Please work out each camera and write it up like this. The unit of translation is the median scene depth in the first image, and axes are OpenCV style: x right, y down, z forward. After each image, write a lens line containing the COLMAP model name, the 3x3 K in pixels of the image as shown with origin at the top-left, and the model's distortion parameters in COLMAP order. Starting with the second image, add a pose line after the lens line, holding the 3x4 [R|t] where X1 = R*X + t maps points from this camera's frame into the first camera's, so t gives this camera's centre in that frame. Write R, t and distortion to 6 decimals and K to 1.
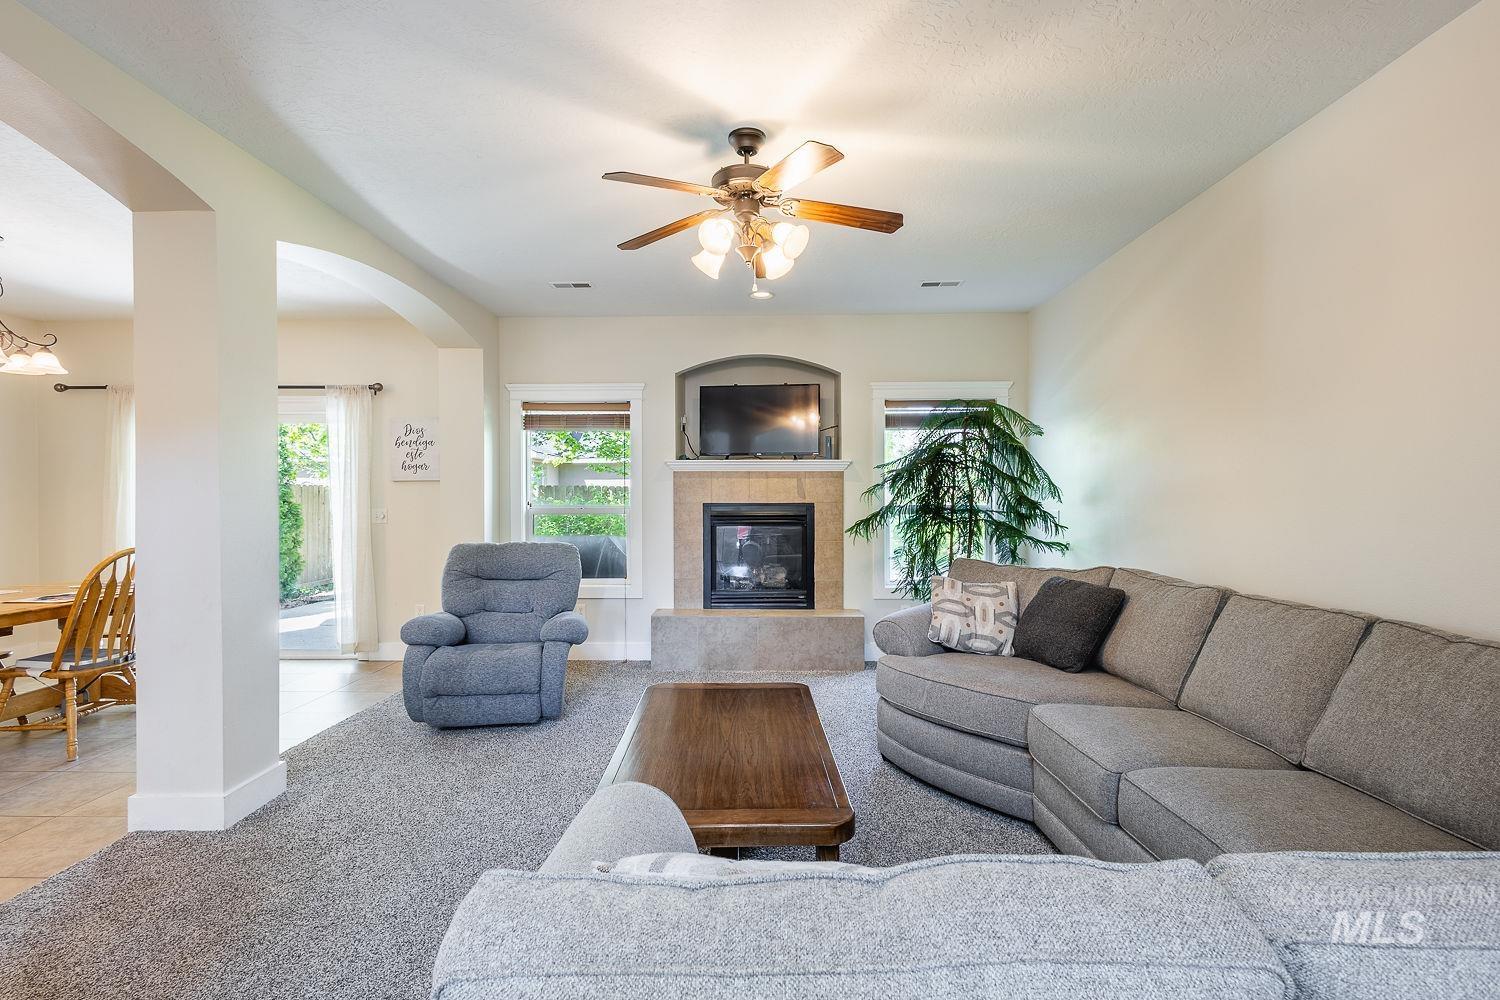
lens RADIAL K [[693.3, 0, 750.8], [0, 693.3, 500.5], [0, 0, 1]] dist [0.006097, 0.000023]
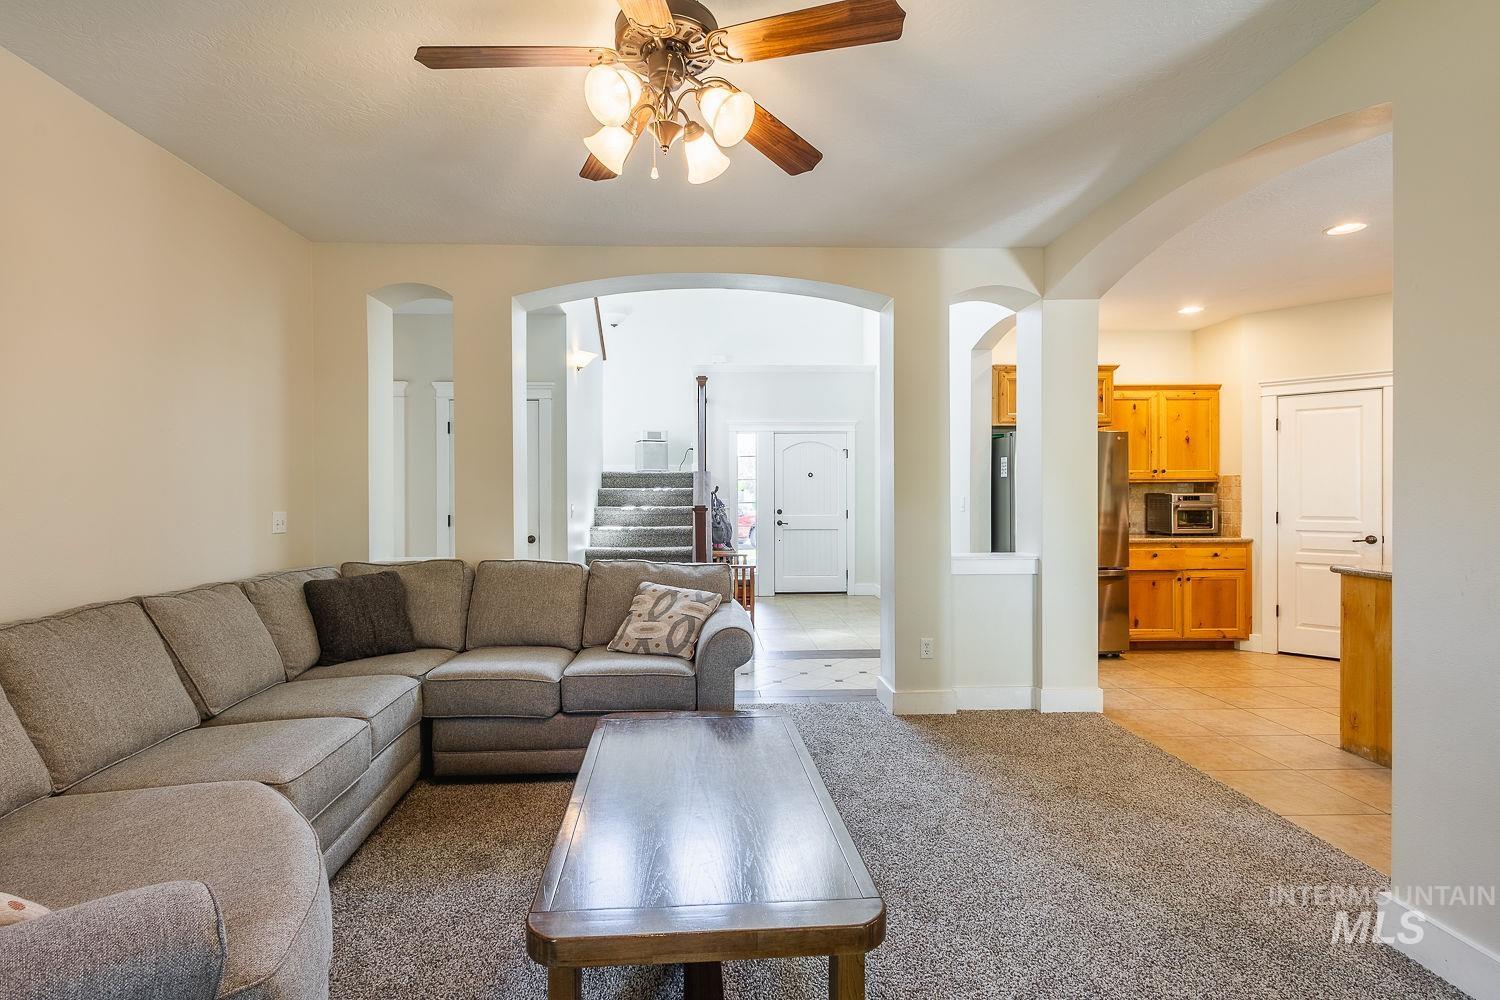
lens RADIAL K [[704.8, 0, 725.5], [0, 704.8, 495.2], [0, 0, 1]] dist [0.006060, 0.000679]
pose [[-0.998669, 0.005660, -0.051260, -0.013713], [0.005112, 0.999928, 0.010820, -0.005383], [0.051318, 0.010543, -0.998627, 0.926356]]
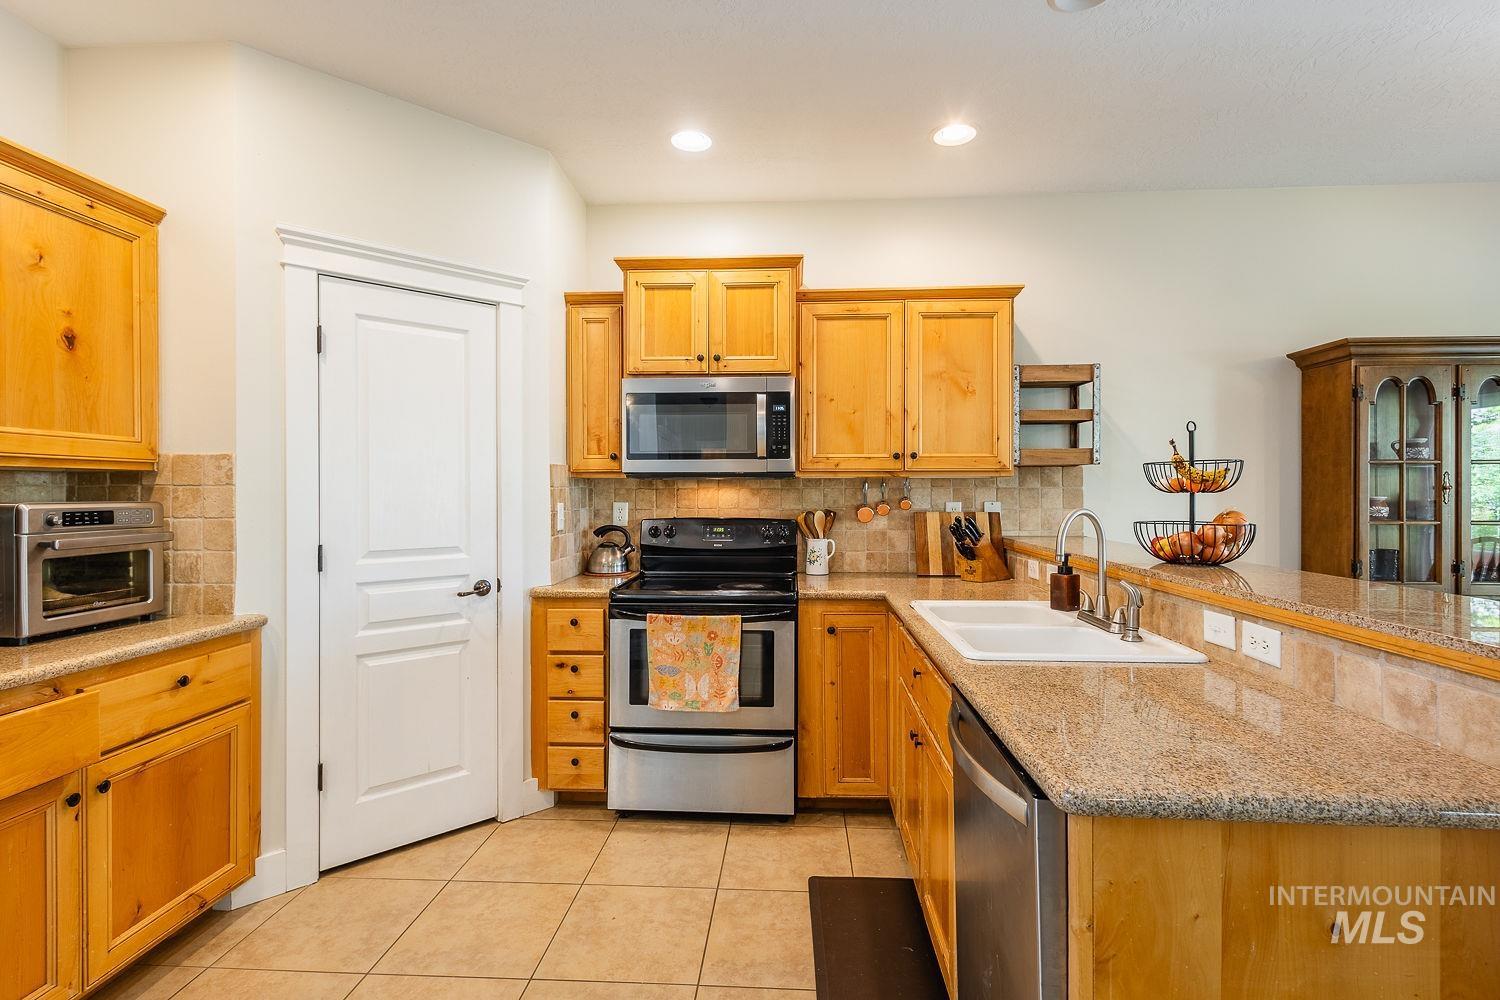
lens RADIAL K [[697.6, 0, 759.2], [0, 697.6, 494.7], [0, 0, 1]] dist [0.001548, -0.000208]
pose [[-0.032825, 0.005171, -0.999448, -0.480912], [-0.004683, 0.999975, 0.005328, -0.000058], [0.999450, 0.004855, -0.032800, 0.167977]]
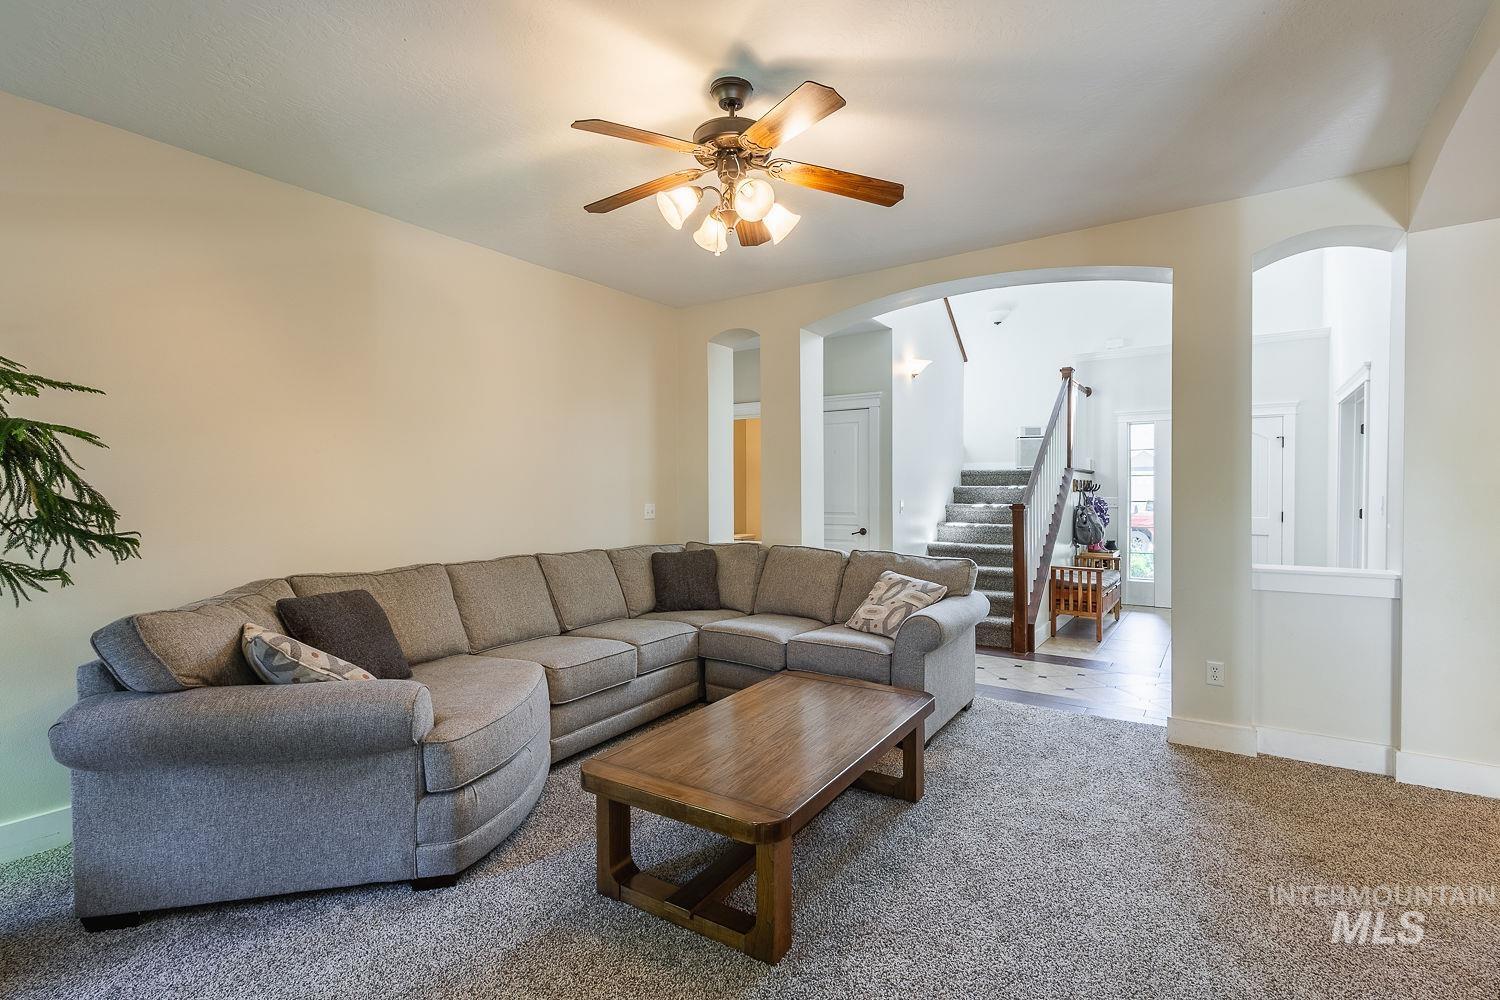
lens RADIAL K [[693.3, 0, 750.8], [0, 693.3, 500.5], [0, 0, 1]] dist [0.006097, 0.000023]
pose [[-0.835008, -0.002642, 0.550231, -0.282906], [0.008881, 0.999793, 0.018279, -0.005236], [-0.550166, 0.020150, -0.834812, 0.948284]]
